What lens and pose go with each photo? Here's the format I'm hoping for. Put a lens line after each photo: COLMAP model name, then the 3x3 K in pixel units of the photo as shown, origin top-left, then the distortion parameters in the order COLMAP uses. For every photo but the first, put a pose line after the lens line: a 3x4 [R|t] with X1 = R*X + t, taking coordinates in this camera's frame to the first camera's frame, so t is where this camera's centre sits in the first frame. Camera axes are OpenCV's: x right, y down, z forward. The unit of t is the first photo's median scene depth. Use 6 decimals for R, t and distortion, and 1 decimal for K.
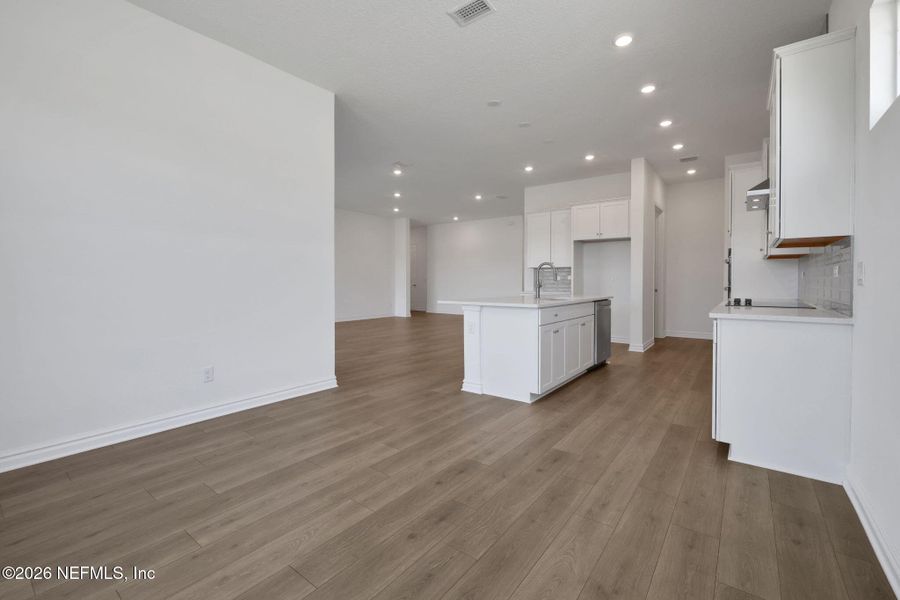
lens RADIAL K [[382.0, 0, 429.4], [0, 382.0, 281.1], [0, 0, 1]] dist [0.000020, 0.000003]
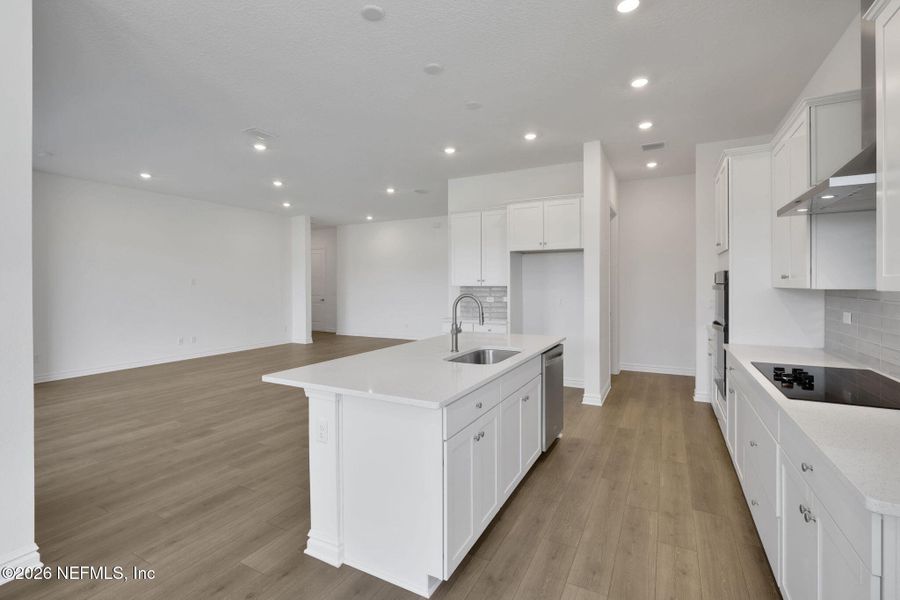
lens RADIAL K [[409.4, 0, 438.4], [0, 409.4, 288.8], [0, 0, 1]] dist [-0.000413, -0.000138]
pose [[0.982691, -0.011346, 0.184907, 0.090711], [0.009571, 0.999899, 0.010491, -0.041569], [-0.185007, -0.008540, 0.982700, 0.238256]]
